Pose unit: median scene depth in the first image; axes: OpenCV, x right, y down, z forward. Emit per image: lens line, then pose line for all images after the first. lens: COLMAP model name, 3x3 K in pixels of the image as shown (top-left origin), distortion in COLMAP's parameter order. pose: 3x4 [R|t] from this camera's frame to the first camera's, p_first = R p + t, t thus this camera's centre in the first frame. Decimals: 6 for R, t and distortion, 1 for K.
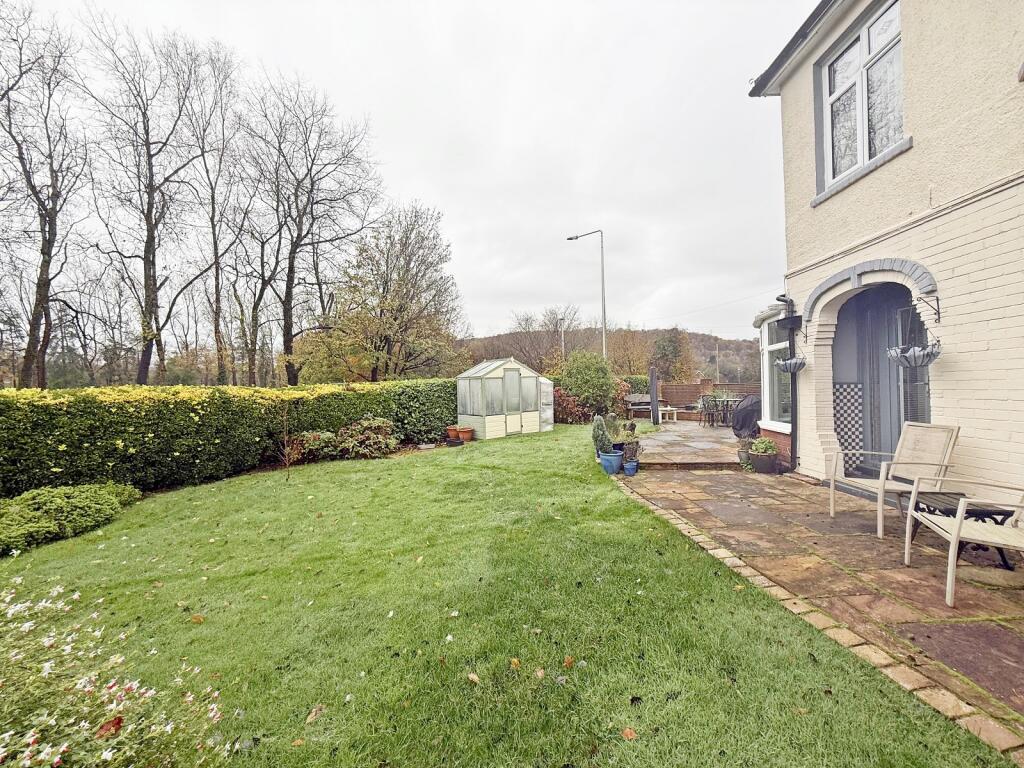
lens RADIAL K [[418.4, 0, 505.5], [0, 418.4, 382.1], [0, 0, 1]] dist [0.000430, 0.000265]
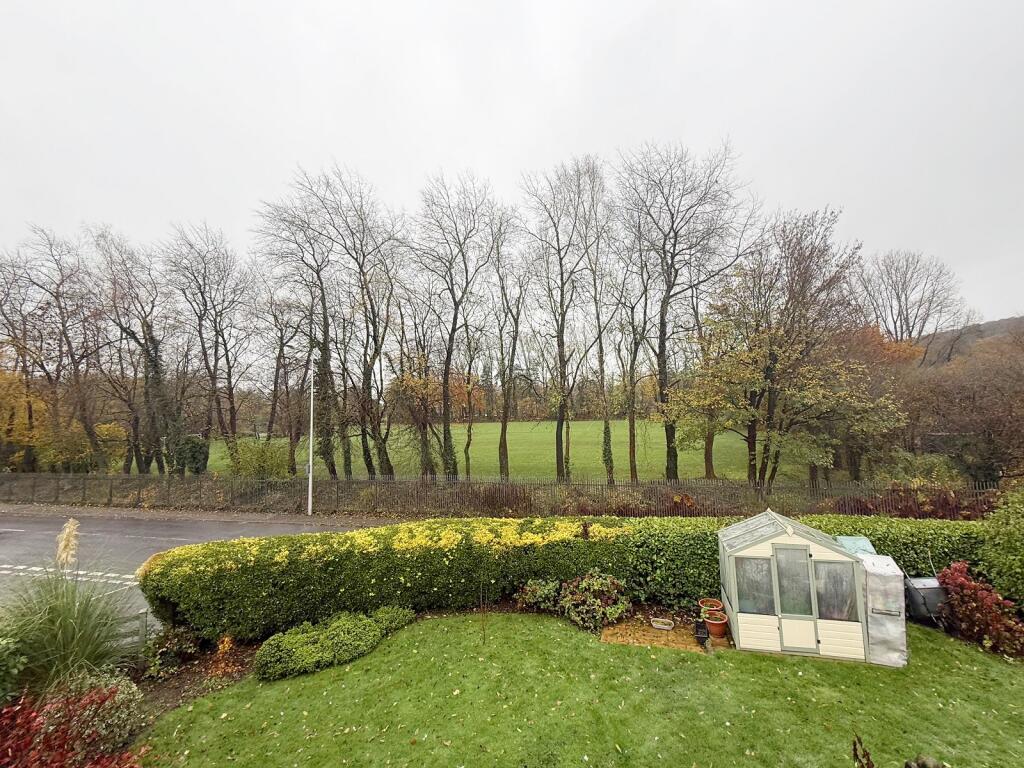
lens RADIAL K [[418.4, 0, 505.5], [0, 418.4, 382.1], [0, 0, 1]] dist [0.000430, 0.000265]
pose [[0.564695, -0.057213, -0.823314, 0.342638], [0.038943, 0.998330, -0.042664, -0.299259], [0.824380, -0.007970, 0.565980, 0.300249]]
